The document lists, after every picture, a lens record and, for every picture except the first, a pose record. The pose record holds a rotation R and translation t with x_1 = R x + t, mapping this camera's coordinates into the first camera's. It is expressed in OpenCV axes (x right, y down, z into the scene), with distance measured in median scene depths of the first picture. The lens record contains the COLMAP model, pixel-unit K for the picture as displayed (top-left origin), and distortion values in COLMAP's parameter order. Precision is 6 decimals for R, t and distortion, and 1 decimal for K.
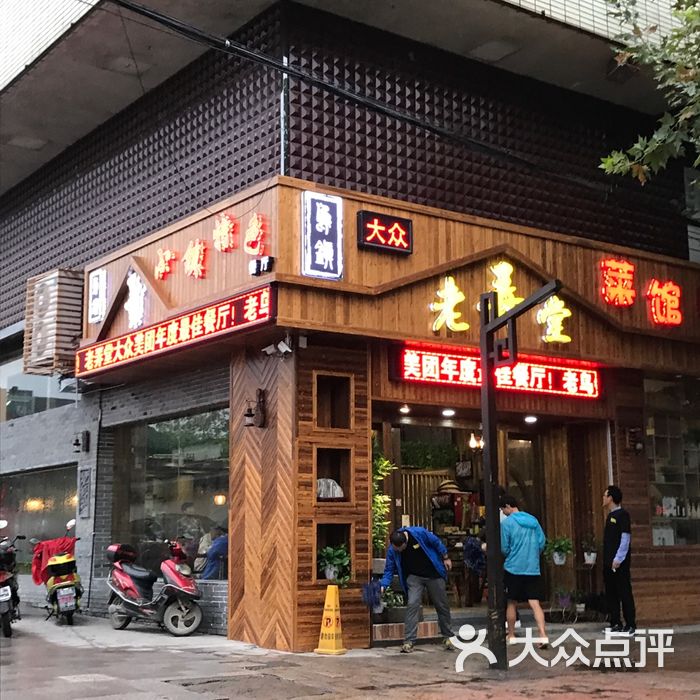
lens RADIAL K [[1197.9, 0, 349.9], [0, 1197.9, 350.1], [0, 0, 1]] dist [0.005605, 0.000000]
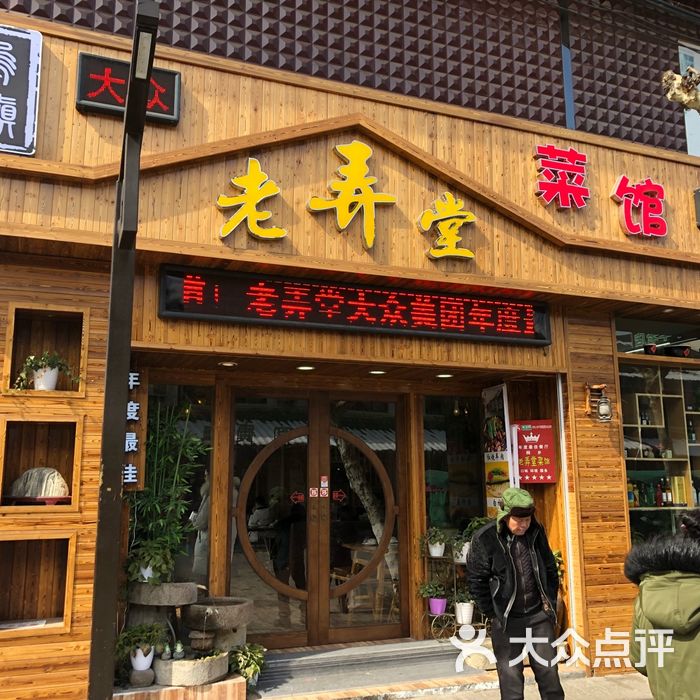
lens RADIAL K [[729.1, 0, 349.9], [0, 729.1, 348.3], [0, 0, 1]] dist [0.025958, 0.000000]
pose [[0.967950, -0.029687, -0.249381, 0.232772], [0.030560, 0.999533, -0.000370, 0.045299], [0.249276, -0.007263, 0.968405, 0.618885]]
